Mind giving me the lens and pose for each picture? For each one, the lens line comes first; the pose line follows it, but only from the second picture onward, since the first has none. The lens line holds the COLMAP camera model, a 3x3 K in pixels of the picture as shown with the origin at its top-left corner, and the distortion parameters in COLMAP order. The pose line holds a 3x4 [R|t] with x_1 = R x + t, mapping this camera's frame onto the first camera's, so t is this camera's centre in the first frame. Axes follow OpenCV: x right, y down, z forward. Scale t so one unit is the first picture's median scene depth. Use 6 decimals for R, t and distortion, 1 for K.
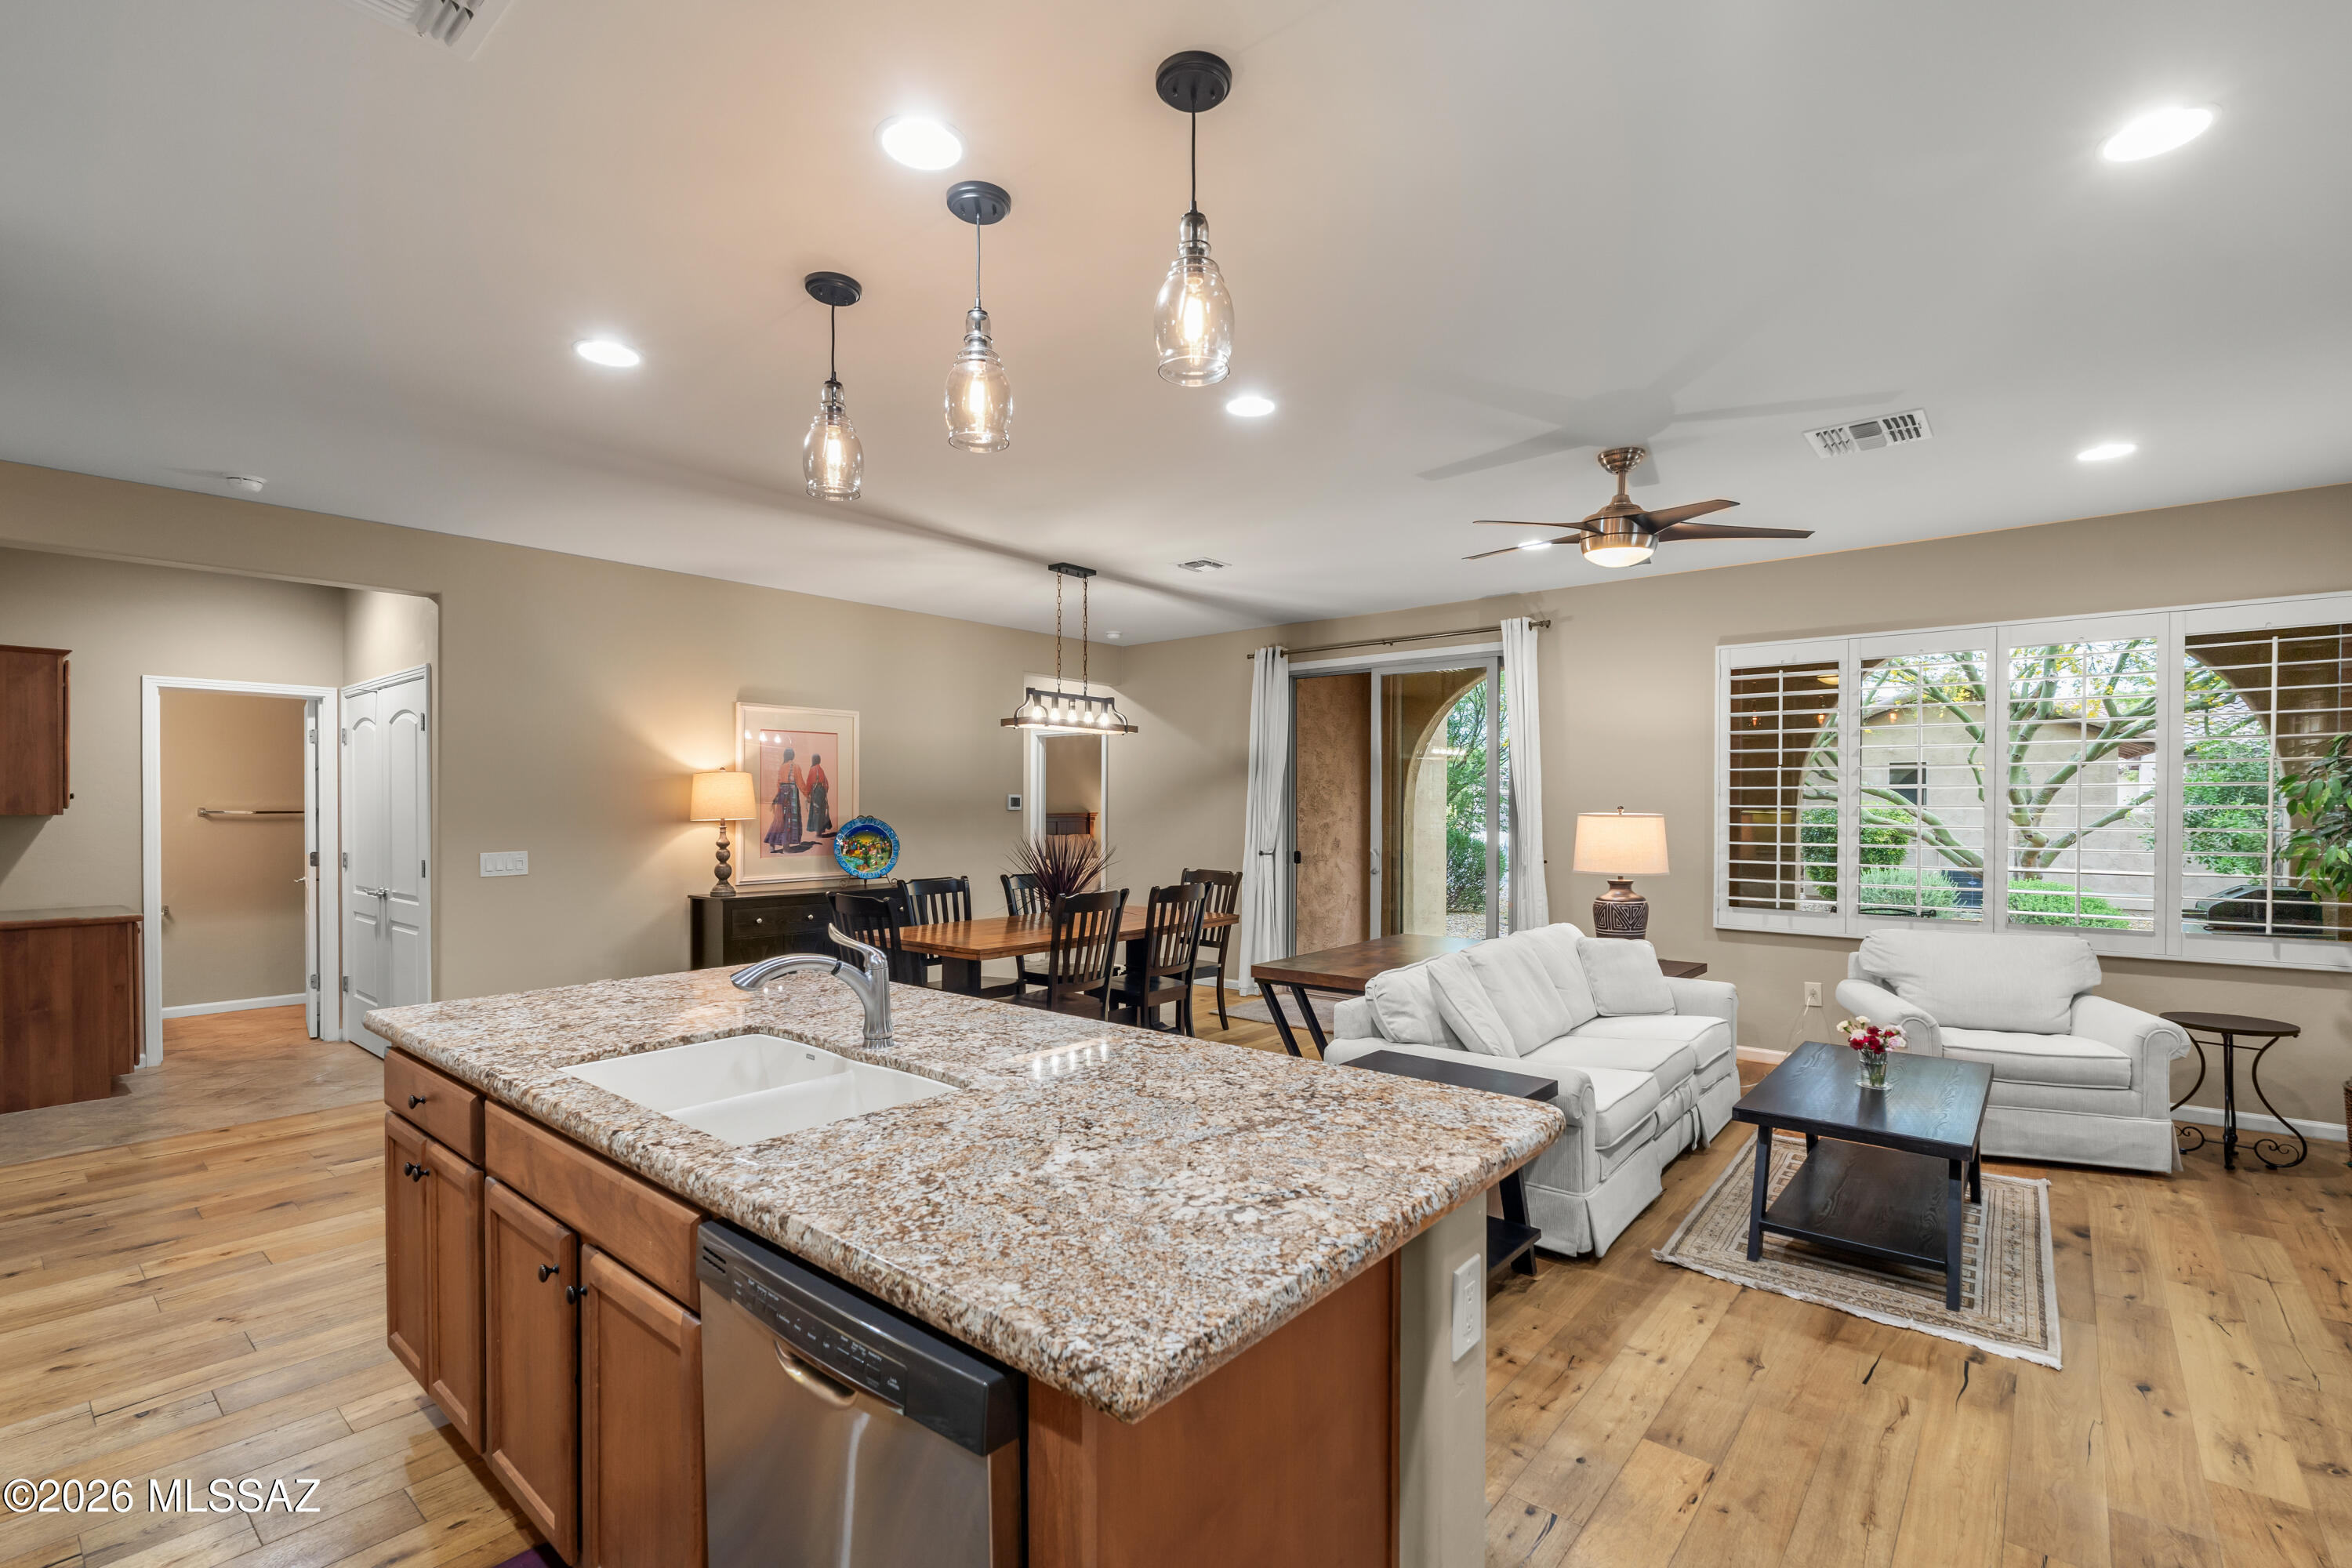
lens RADIAL K [[1052.5, 0, 1180.5], [0, 1052.5, 809.0], [0, 0, 1]] dist [-0.003956, 0.000097]
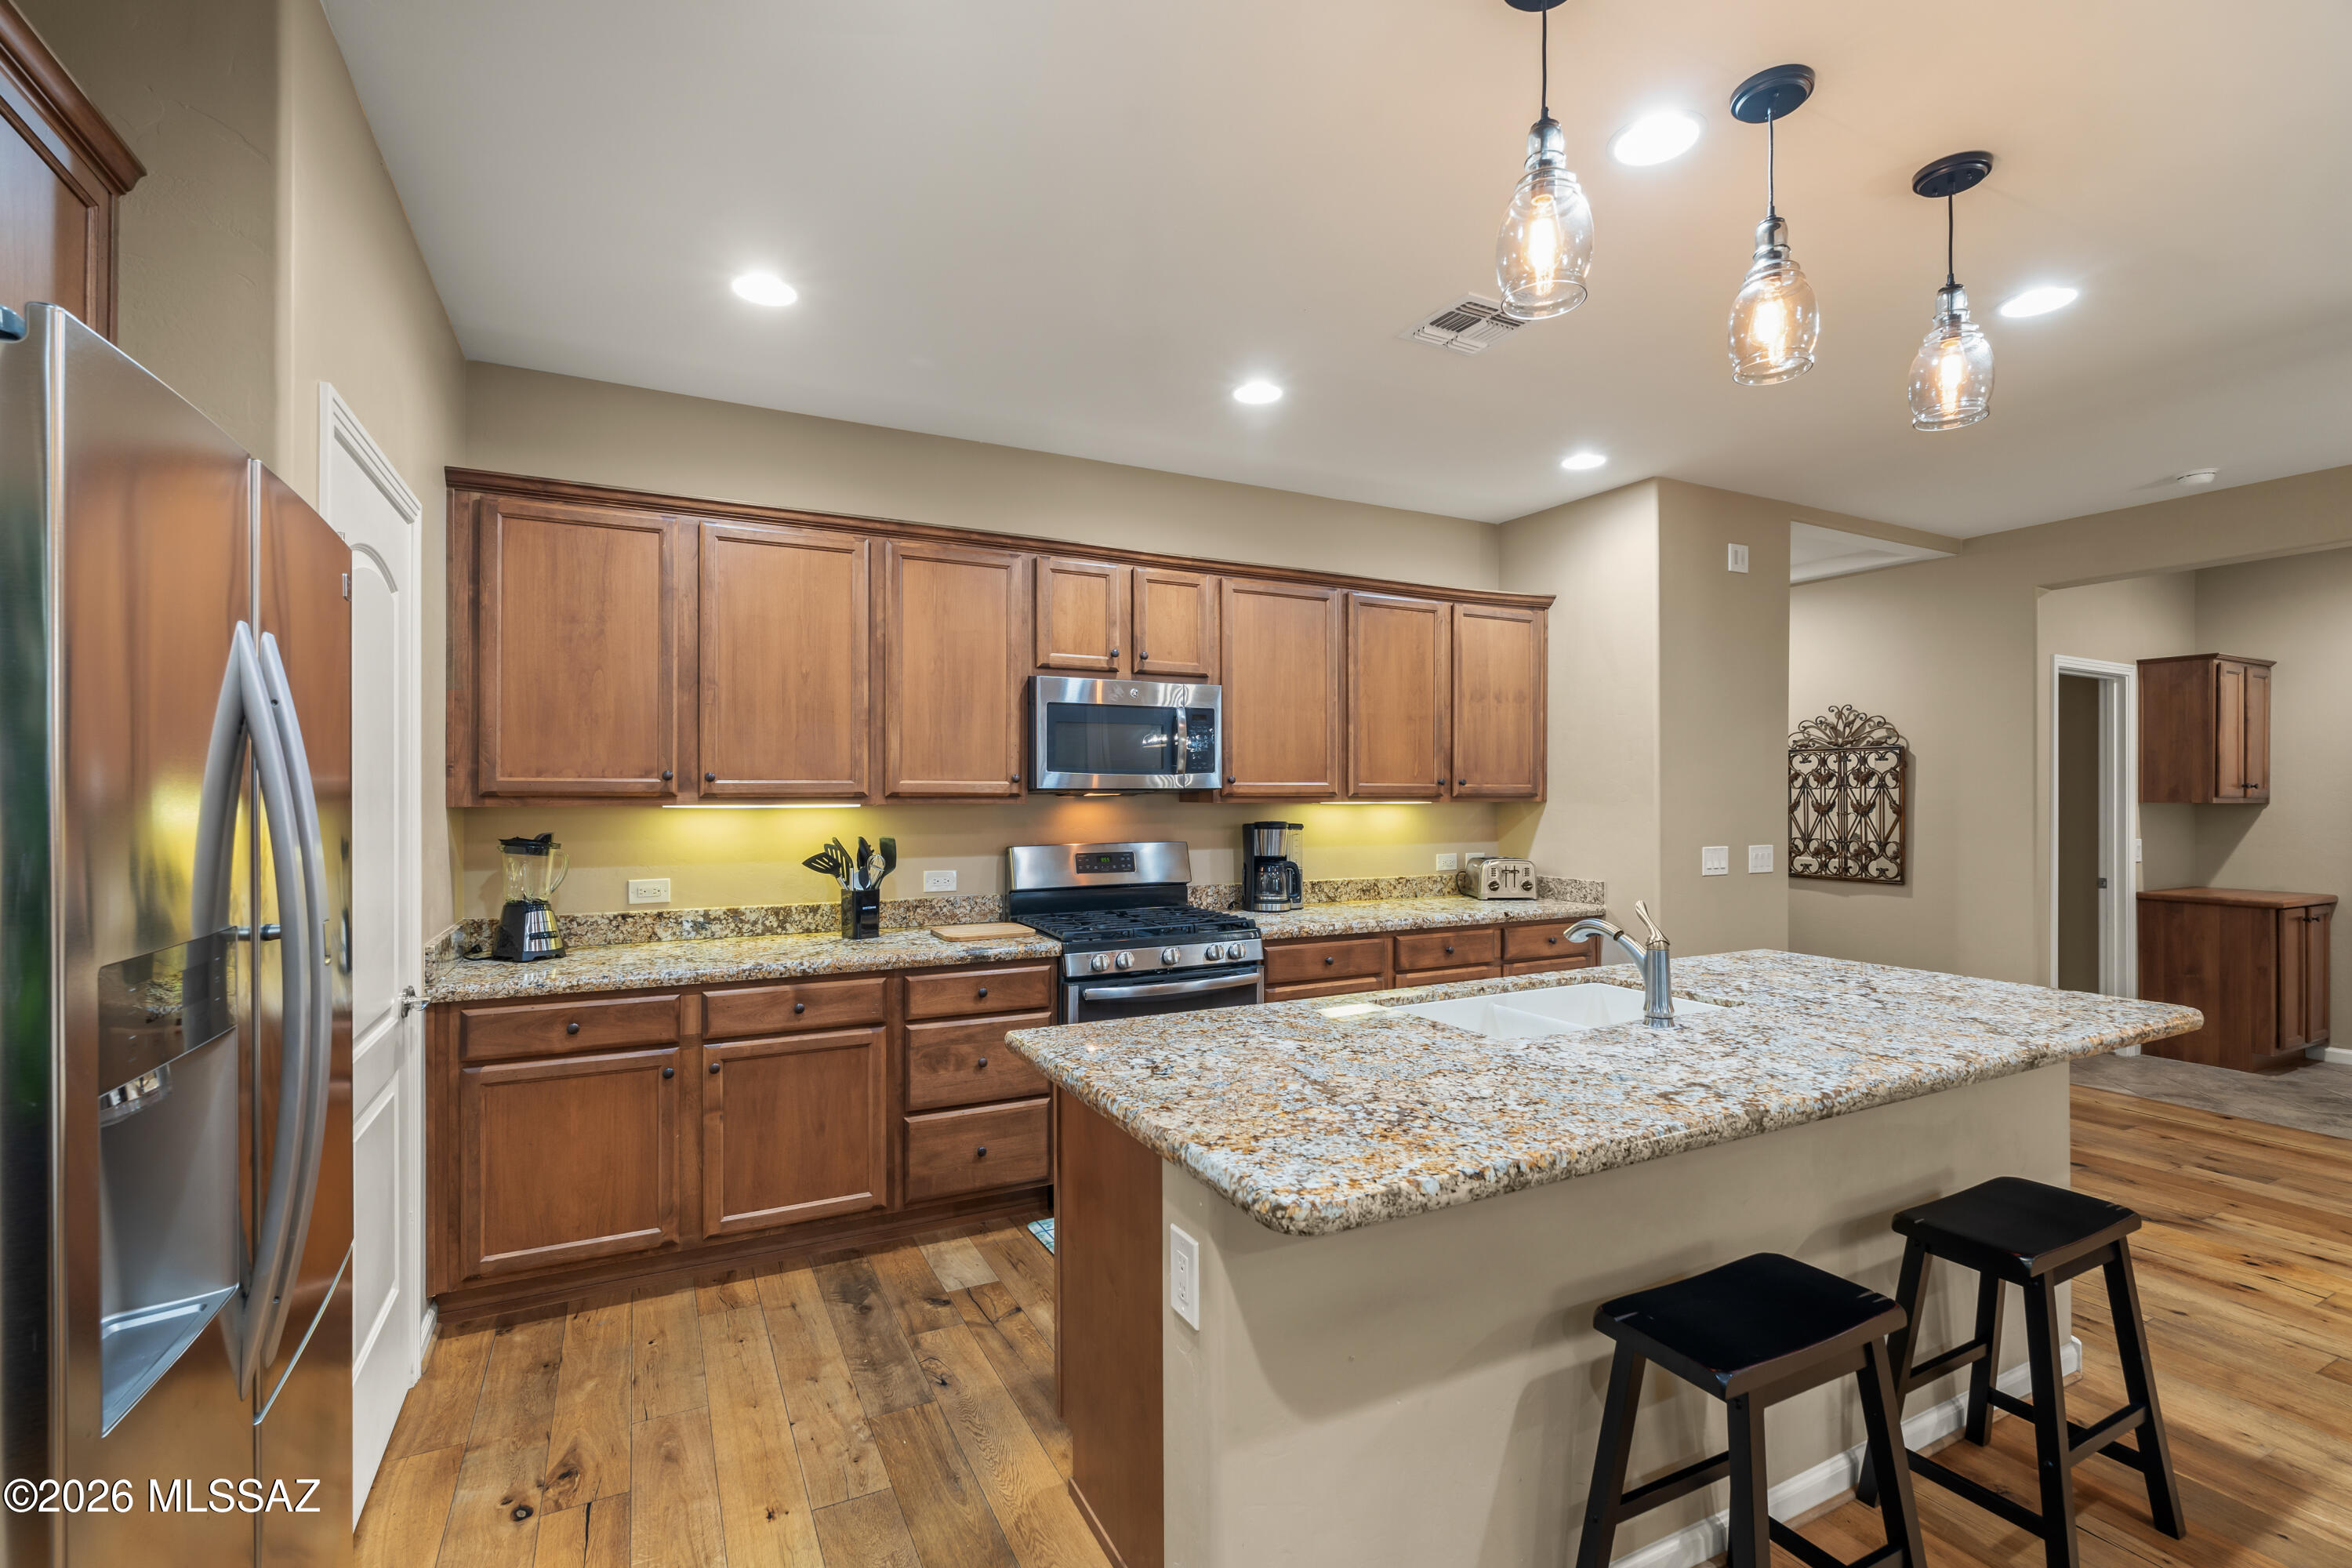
lens RADIAL K [[1052.5, 0, 1184.7], [0, 1052.5, 789.8], [0, 0, 1]] dist [-0.003956, 0.000097]
pose [[-0.380413, -0.003989, -0.924808, 0.321636], [-0.005024, 0.999985, -0.002246, -0.001049], [0.924803, 0.003792, -0.380427, 0.362748]]
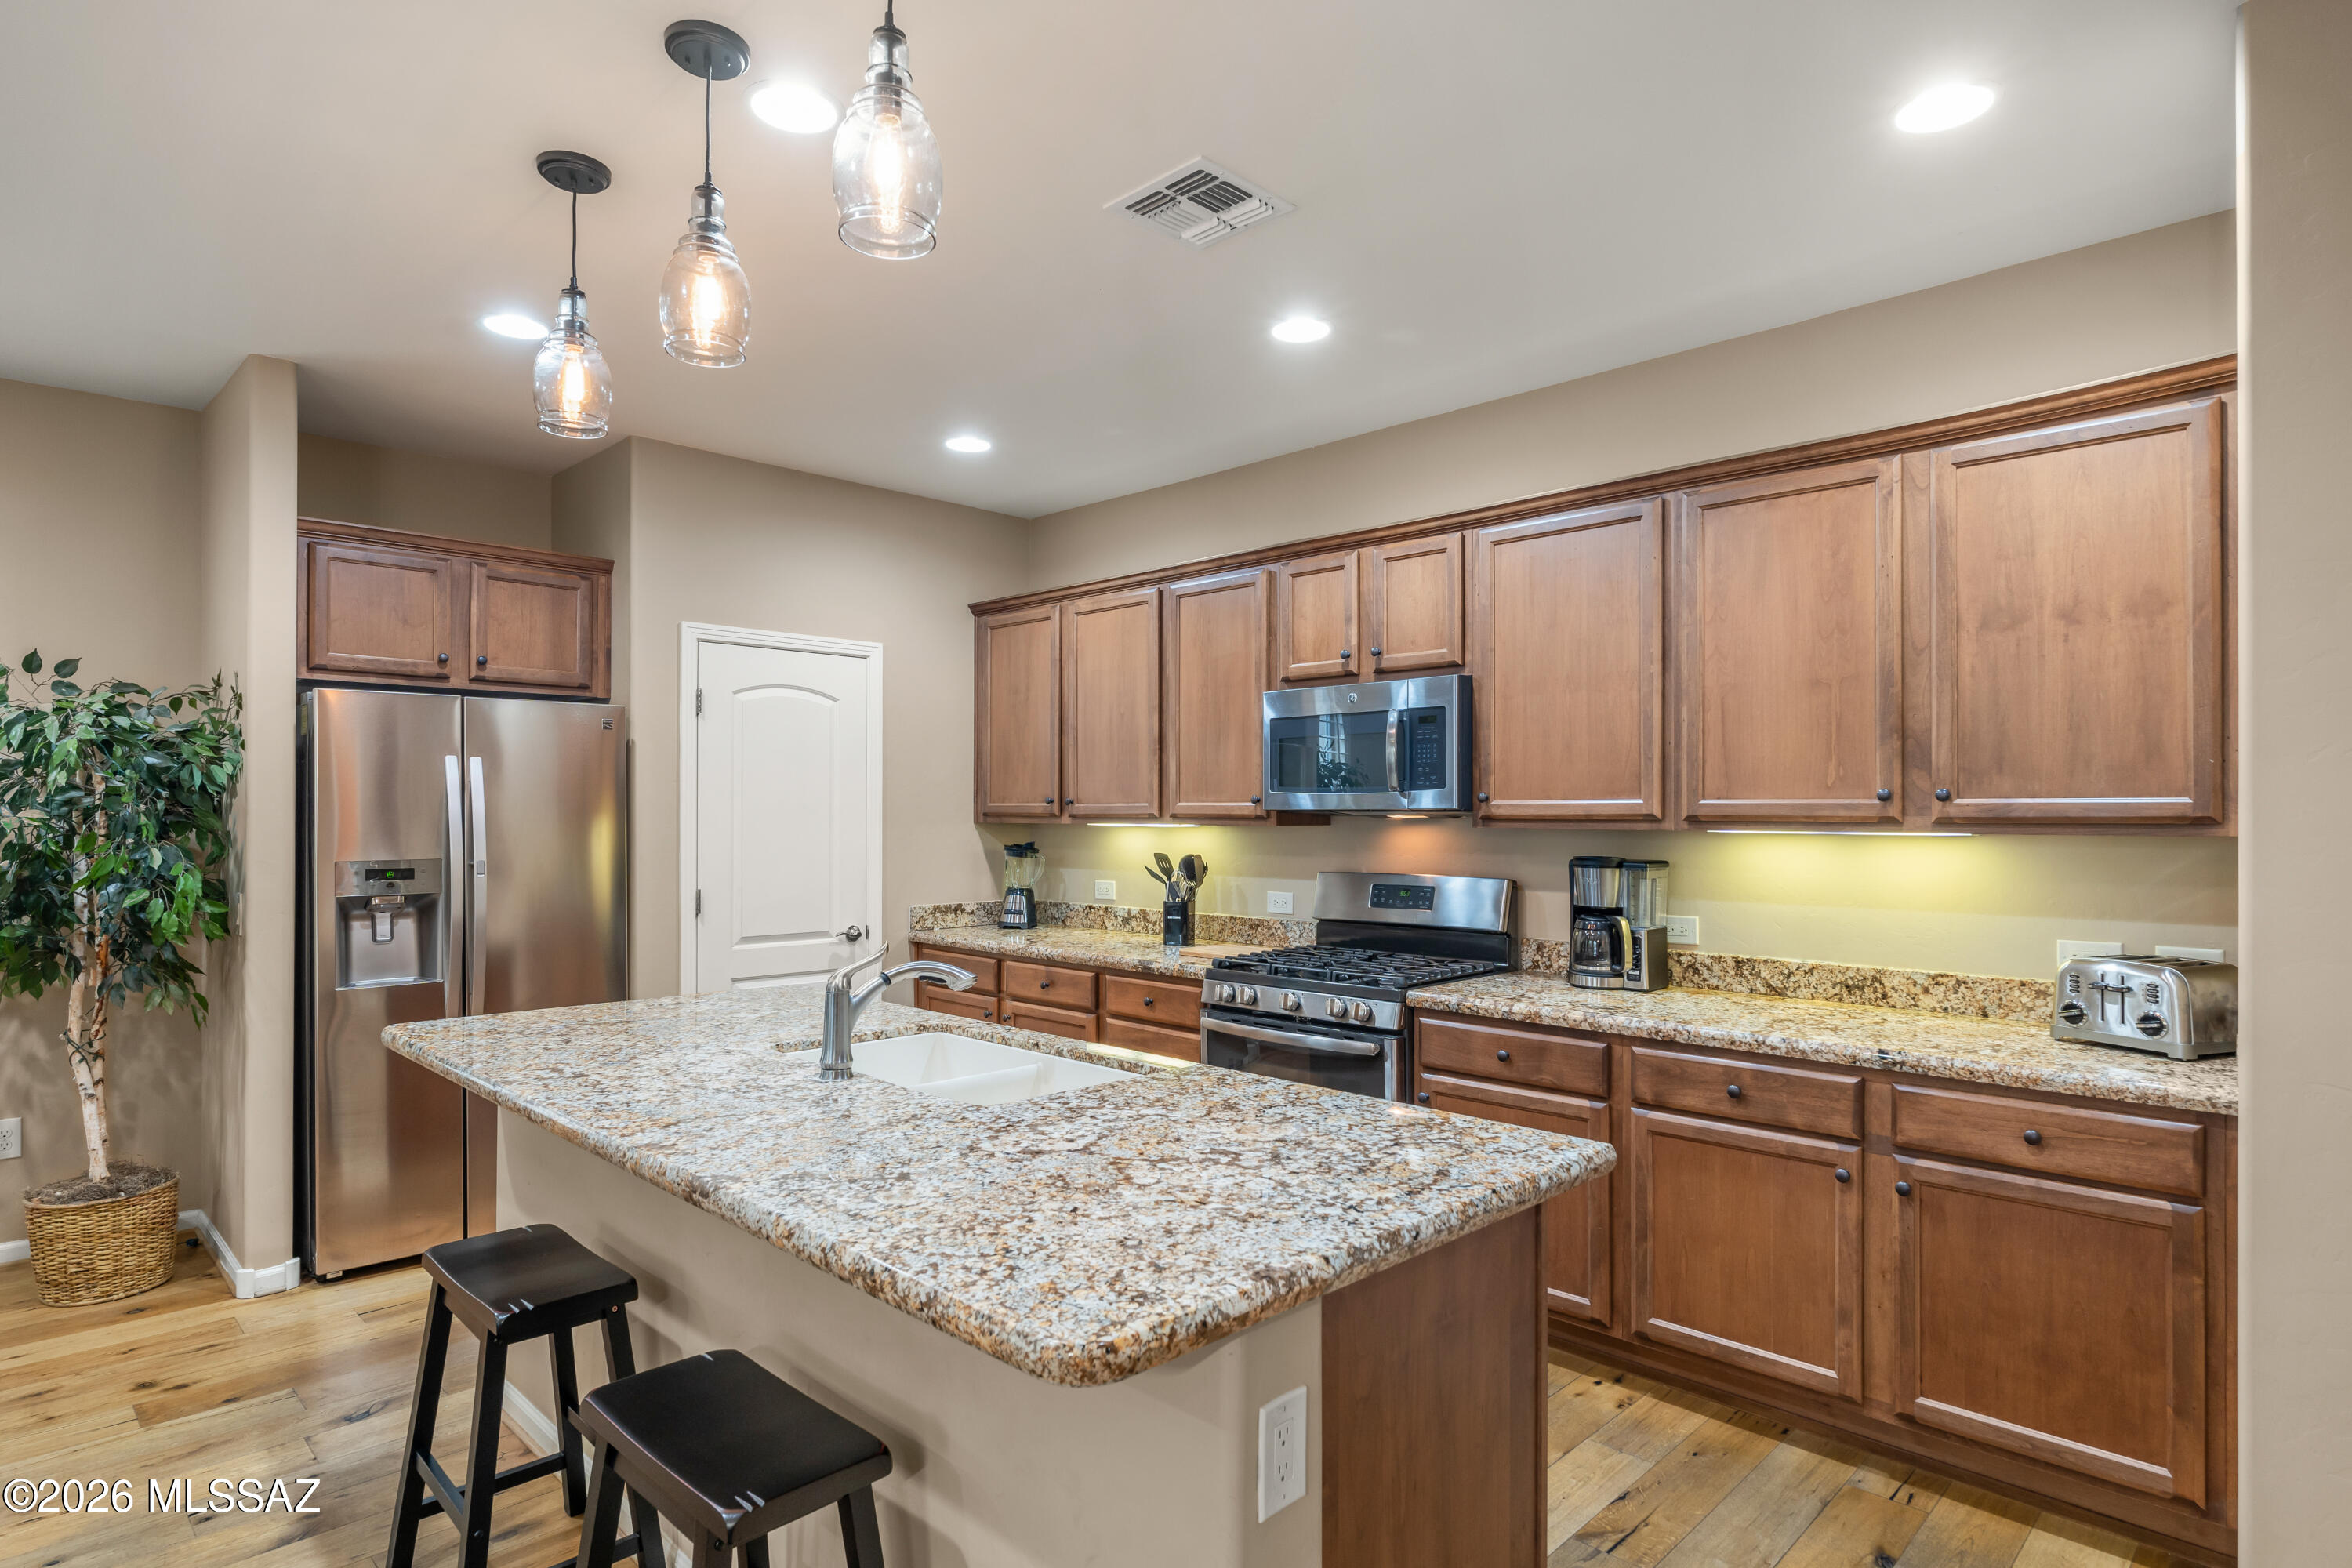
lens RADIAL K [[1256.9, 0, 1171.6], [0, 1256.9, 809.4], [0, 0, 1]] dist [-0.004178, -0.001647]
pose [[-0.996284, -0.002991, 0.086072, -0.252256], [-0.002841, 0.999994, 0.001865, -0.004287], [-0.086077, 0.001614, -0.996287, 0.774733]]
